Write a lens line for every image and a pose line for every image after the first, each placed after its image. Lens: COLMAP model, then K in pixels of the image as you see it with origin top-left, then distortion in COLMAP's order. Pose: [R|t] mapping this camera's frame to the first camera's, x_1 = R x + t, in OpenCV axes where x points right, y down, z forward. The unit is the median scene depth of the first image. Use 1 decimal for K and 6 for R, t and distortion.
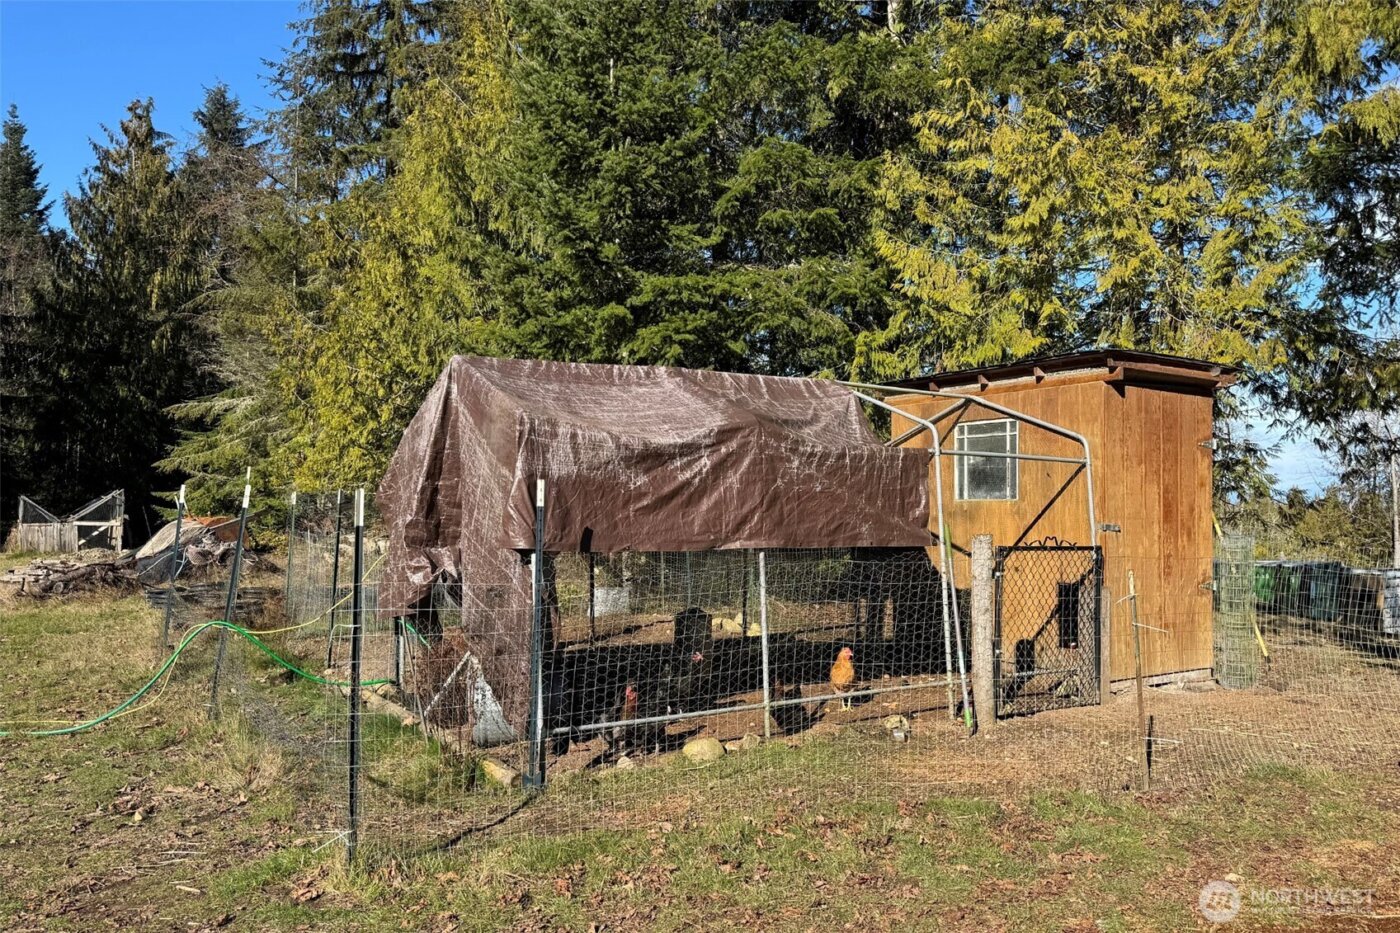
lens RADIAL K [[970.5, 0, 700.1], [0, 970.5, 469.5], [0, 0, 1]] dist [0.007319, 0.001747]
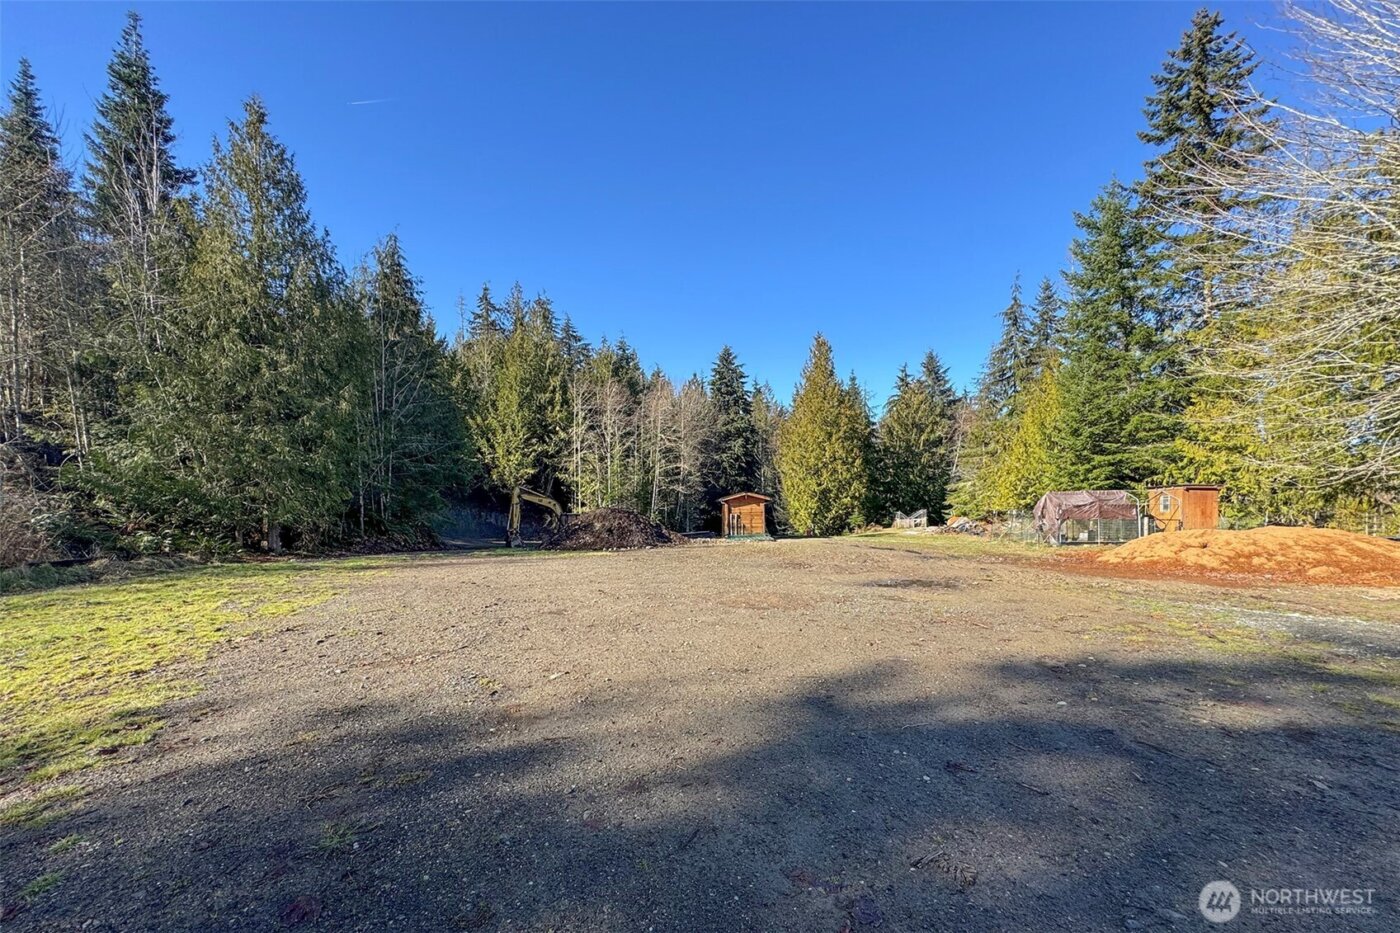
lens RADIAL K [[558.5, 0, 699.6], [0, 558.5, 538.0], [0, 0, 1]] dist [0.007229, 0.000039]
pose [[0.718049, 0.022076, -0.695643, 0.355808], [0.033478, 0.997244, 0.066204, -0.064031], [0.695187, -0.070826, 0.715331, -1.694440]]
